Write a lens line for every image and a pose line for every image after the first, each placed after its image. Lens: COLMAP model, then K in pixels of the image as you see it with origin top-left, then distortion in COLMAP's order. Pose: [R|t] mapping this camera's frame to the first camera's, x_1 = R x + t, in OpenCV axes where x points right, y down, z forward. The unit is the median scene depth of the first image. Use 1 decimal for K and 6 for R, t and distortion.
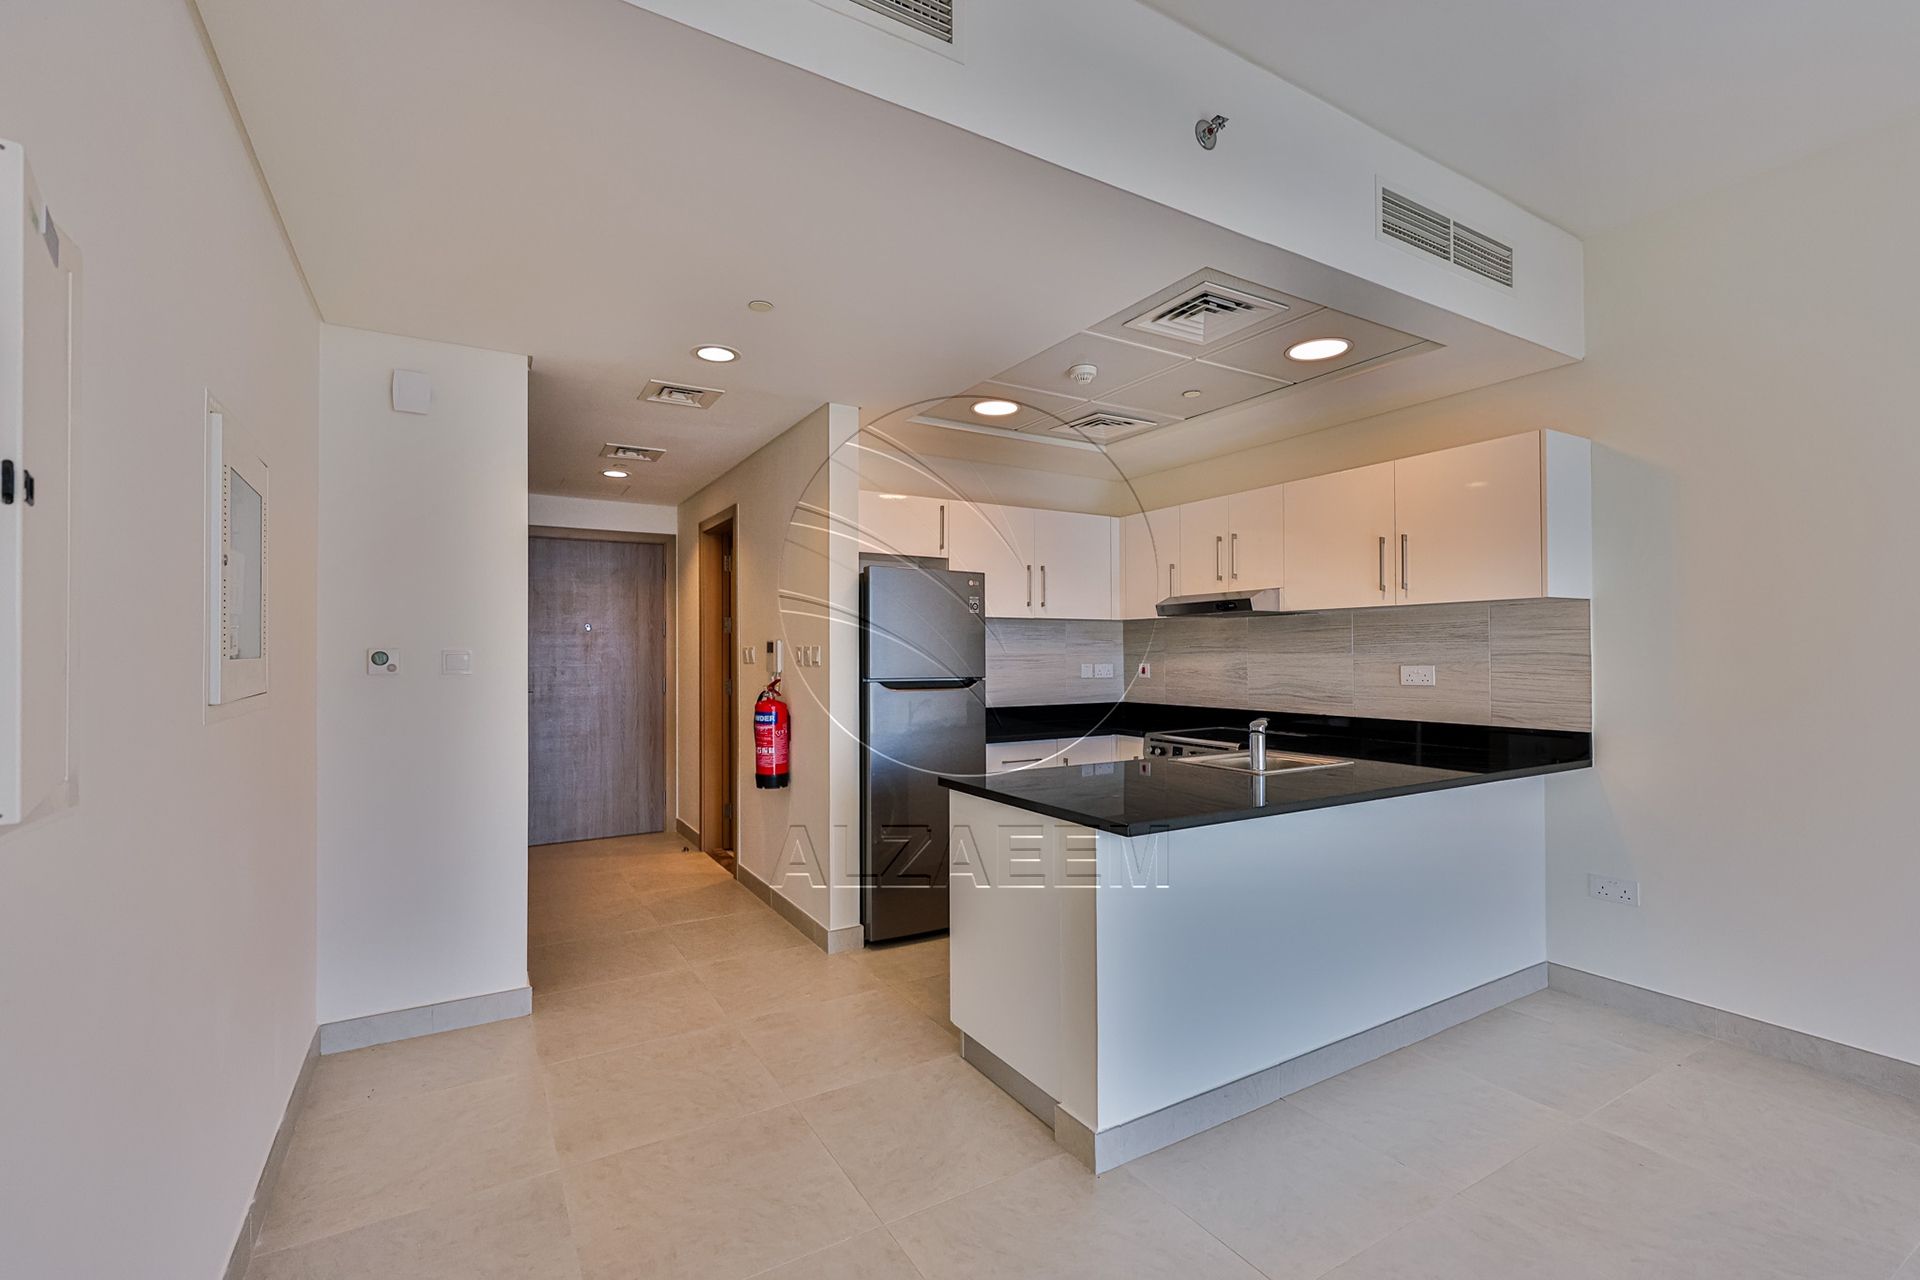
lens RADIAL K [[824.0, 0, 963.1], [0, 824.0, 644.9], [0, 0, 1]] dist [-0.002611, 0.000175]
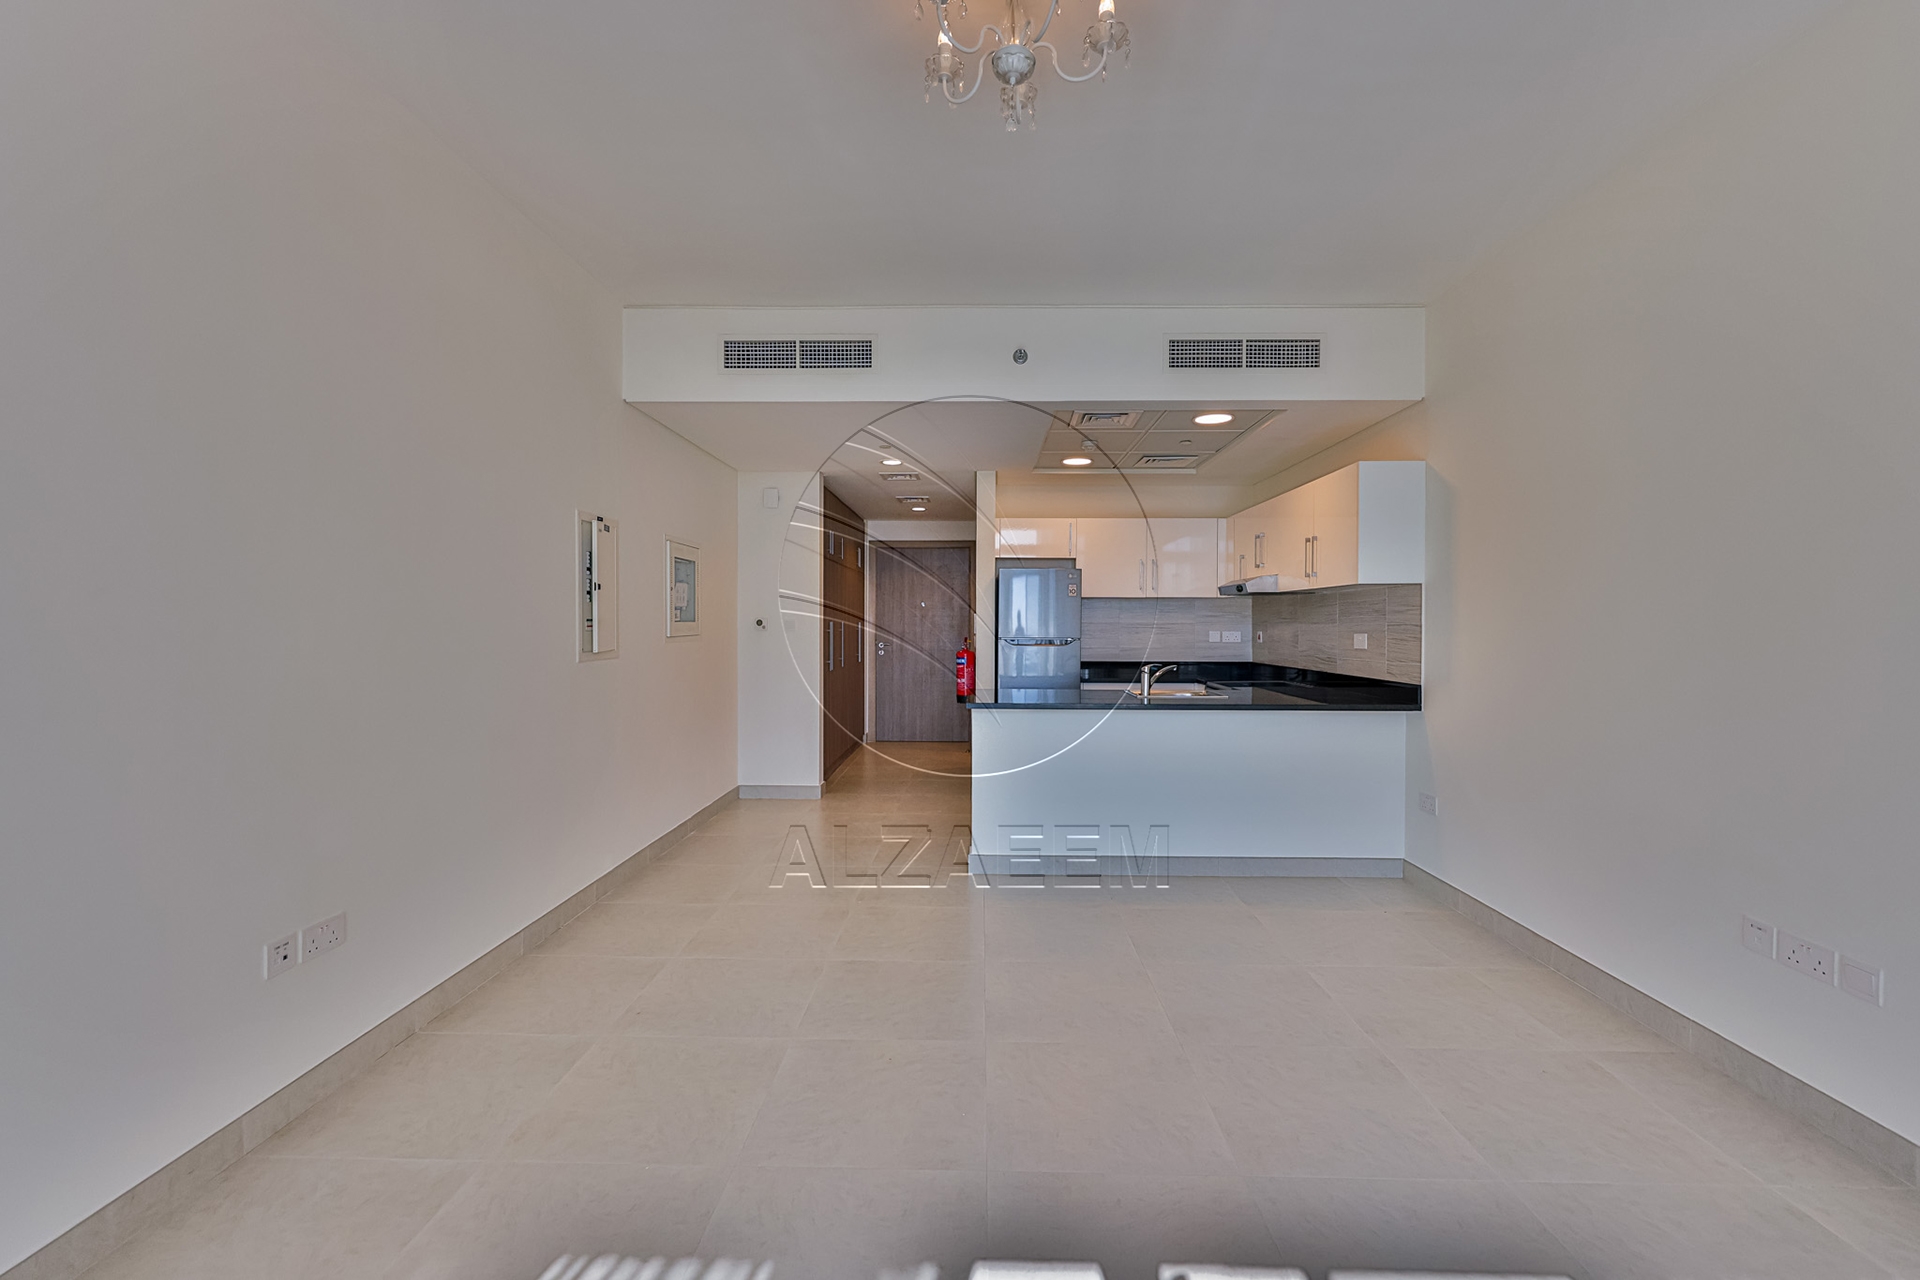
lens RADIAL K [[824.0, 0, 957.3], [0, 824.0, 631.7], [0, 0, 1]] dist [-0.002611, 0.000175]
pose [[0.836997, 0.011716, -0.547081, 0.655208], [0.000052, 0.999769, 0.021489, -0.005213], [0.547207, -0.018015, 0.836804, -0.383564]]
